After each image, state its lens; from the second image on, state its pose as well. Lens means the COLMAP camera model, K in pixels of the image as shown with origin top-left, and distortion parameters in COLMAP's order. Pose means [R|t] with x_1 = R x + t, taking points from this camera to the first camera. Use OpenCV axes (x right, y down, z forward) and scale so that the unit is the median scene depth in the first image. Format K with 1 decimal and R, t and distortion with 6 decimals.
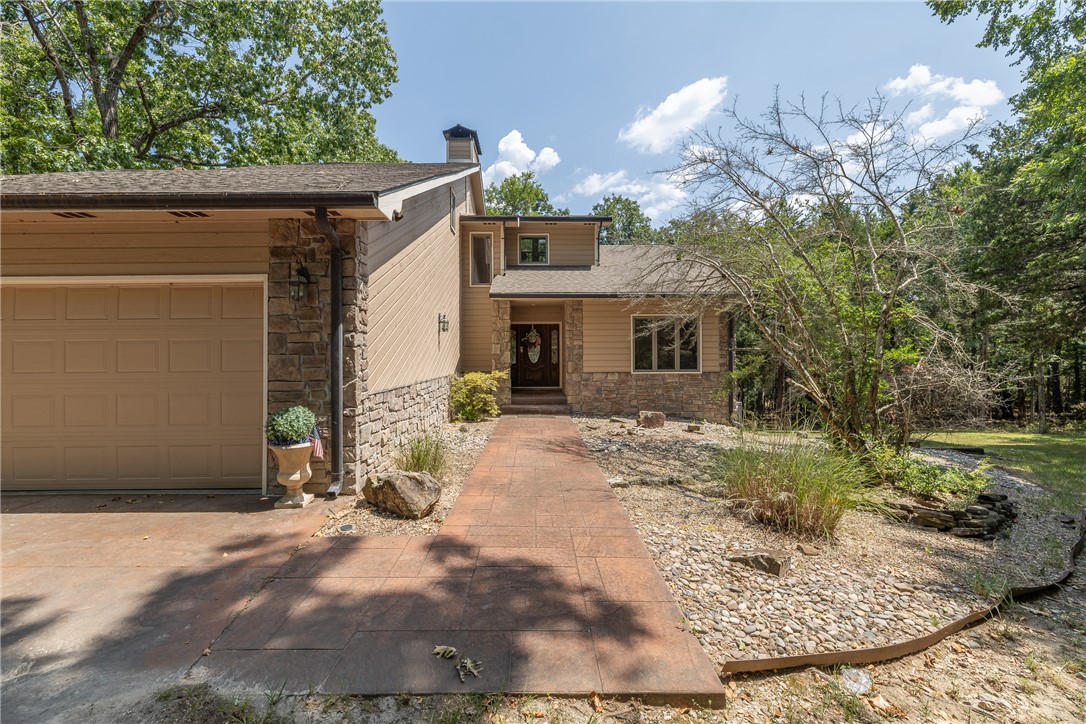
lens RADIAL K [[462.5, 0, 537.9], [0, 462.5, 368.4], [0, 0, 1]] dist [0.001023, 0.000289]
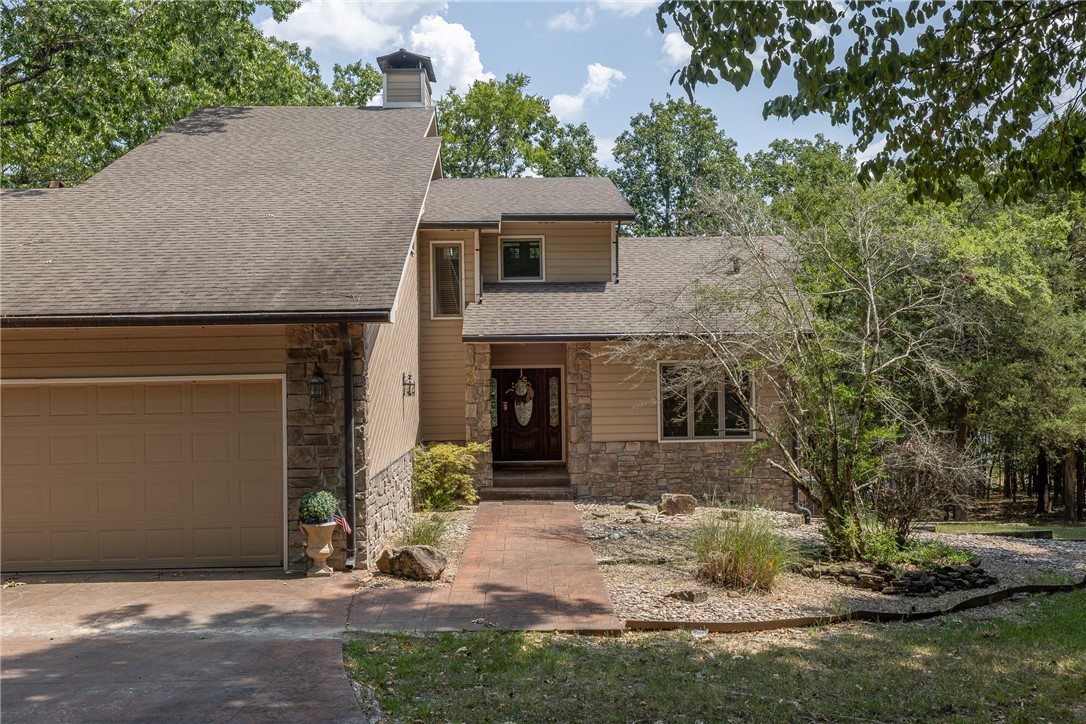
lens RADIAL K [[1061.8, 0, 539.0], [0, 1061.8, 378.7], [0, 0, 1]] dist [0.002581, 0.000708]
pose [[0.999915, -0.011950, 0.005163, 0.008021], [0.012065, 0.999667, -0.022832, -0.058876], [-0.004889, 0.022893, 0.999726, -0.743998]]
